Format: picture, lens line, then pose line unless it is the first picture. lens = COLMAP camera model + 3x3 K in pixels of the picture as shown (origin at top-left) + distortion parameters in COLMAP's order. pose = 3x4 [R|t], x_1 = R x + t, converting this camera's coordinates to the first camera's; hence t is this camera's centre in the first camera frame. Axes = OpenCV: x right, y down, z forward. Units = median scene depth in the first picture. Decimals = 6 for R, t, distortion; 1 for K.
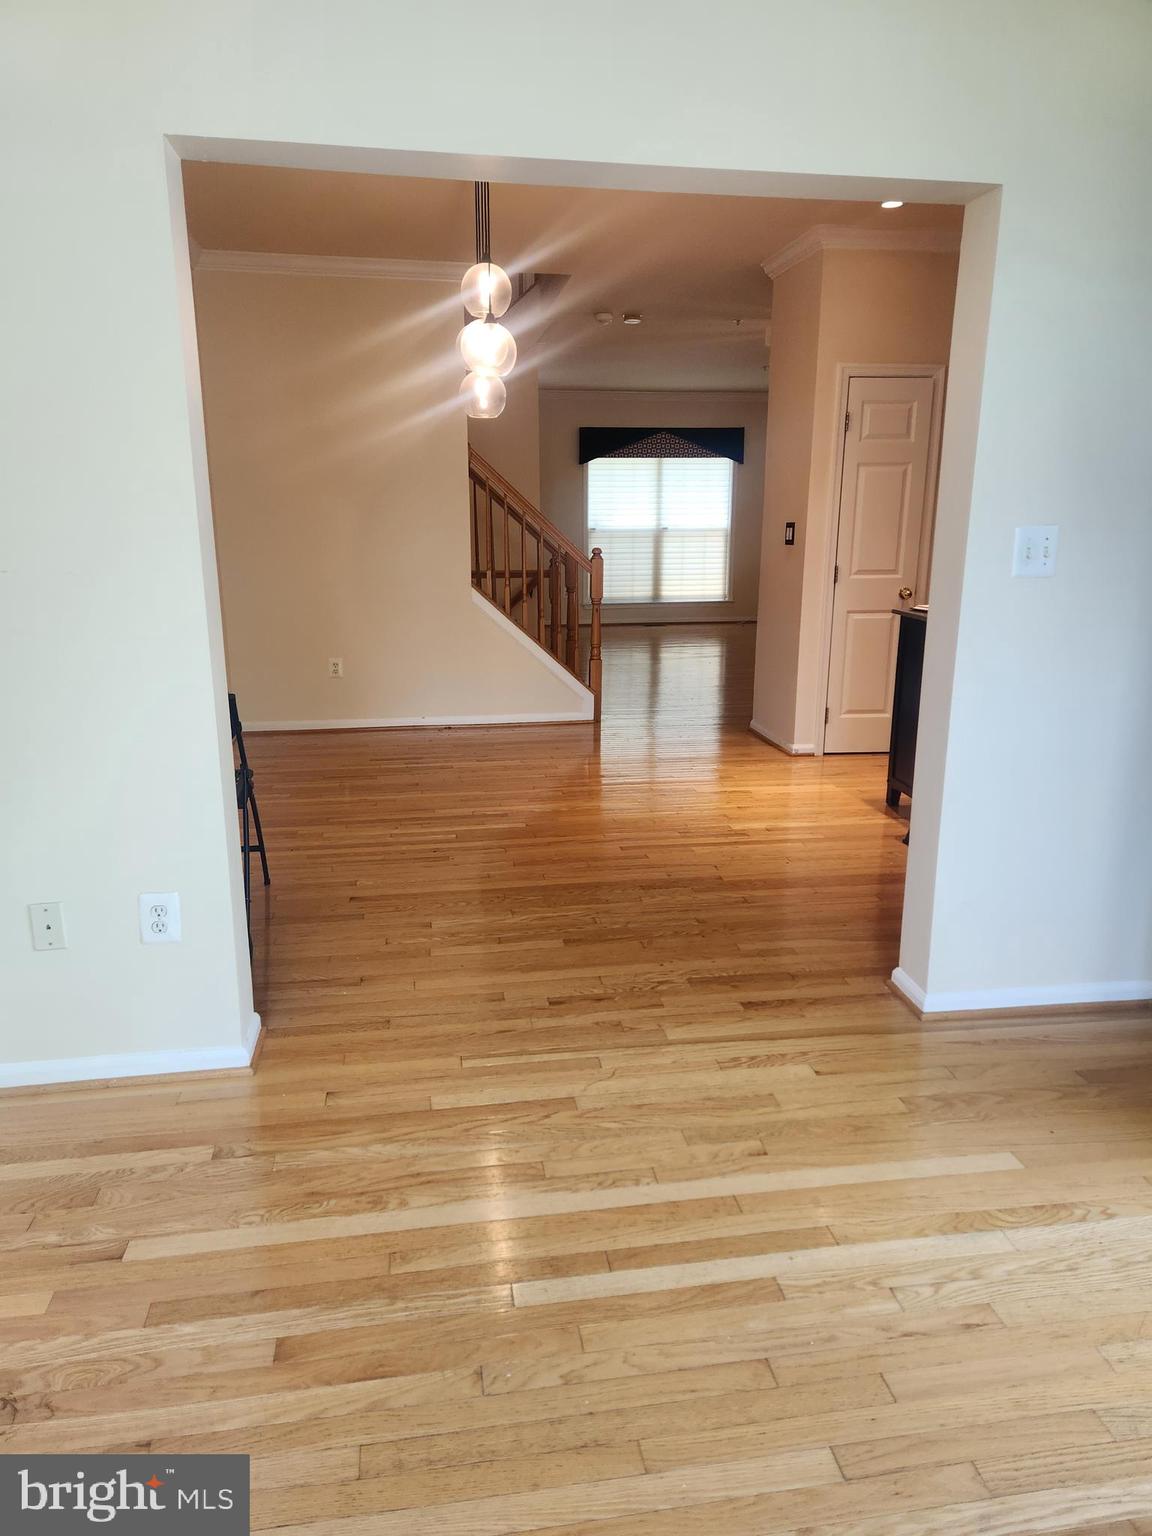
lens RADIAL K [[1013.1, 0, 583.9], [0, 1013.1, 764.1], [0, 0, 1]] dist [0.098262, -0.090494]
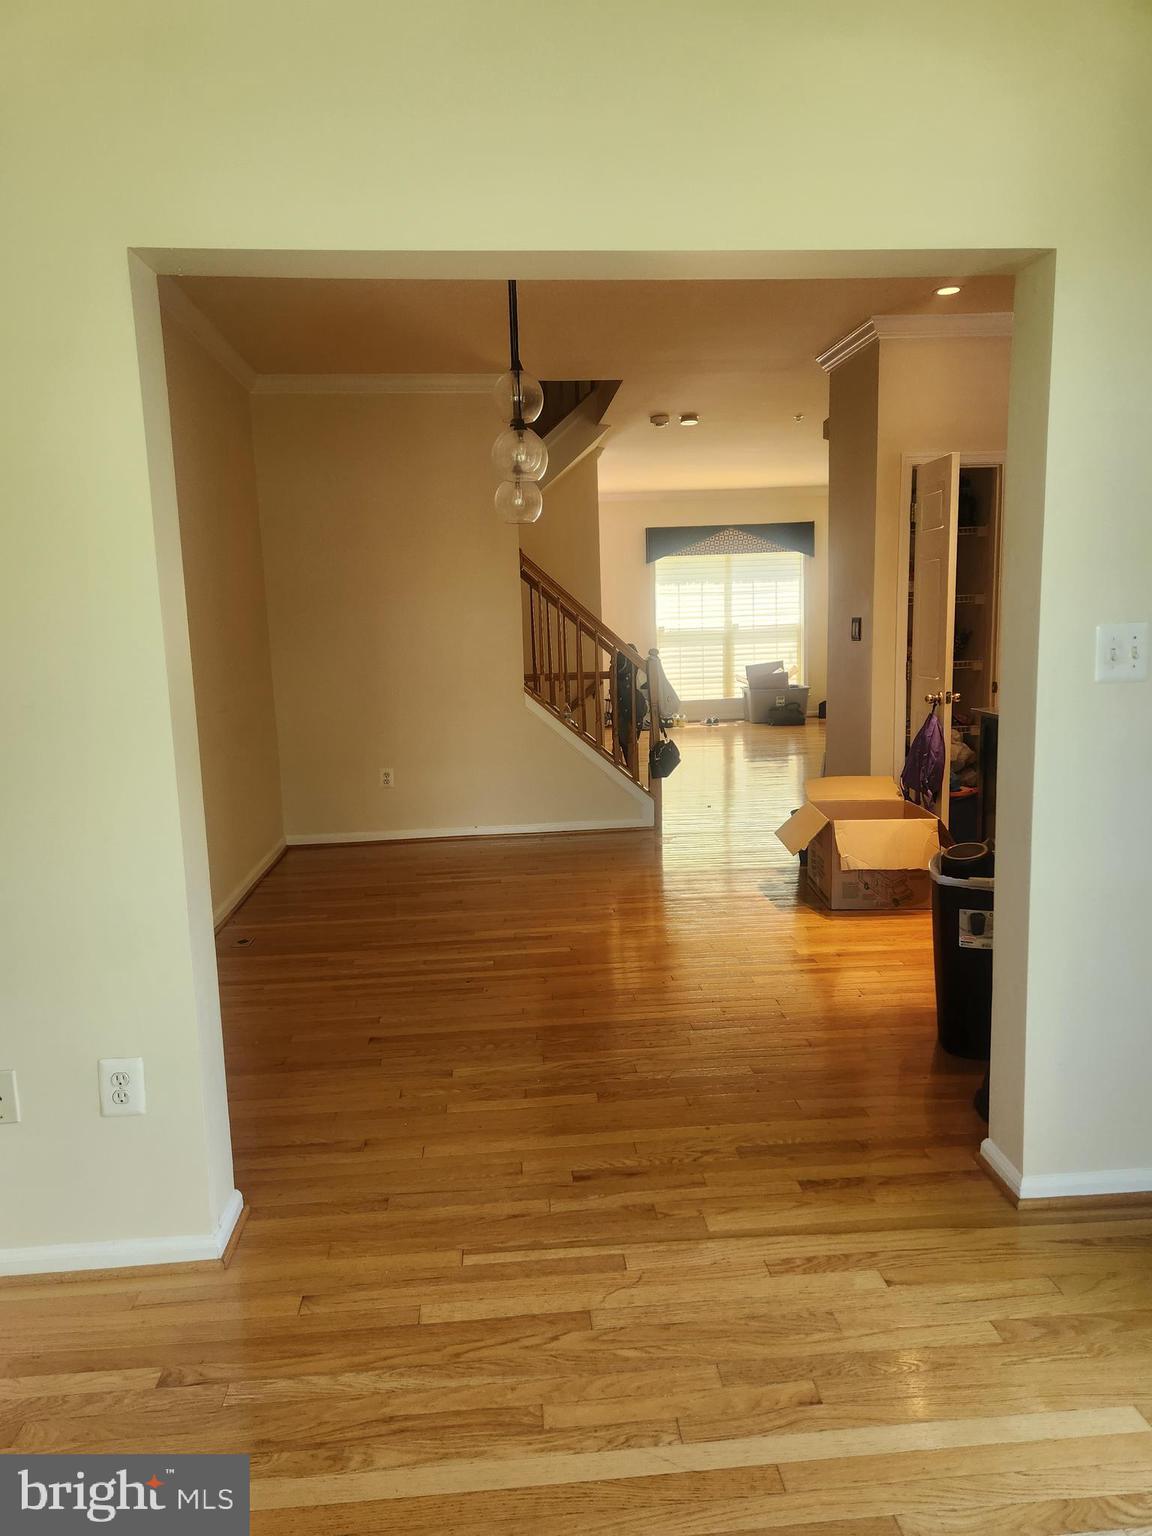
lens RADIAL K [[1013.1, 0, 583.9], [0, 1013.1, 764.1], [0, 0, 1]] dist [0.098262, -0.090494]
pose [[0.996219, -0.018022, -0.084993, 0.061171], [0.010284, 0.995832, -0.090623, -0.039724], [0.086272, 0.089406, 0.992252, 0.114396]]
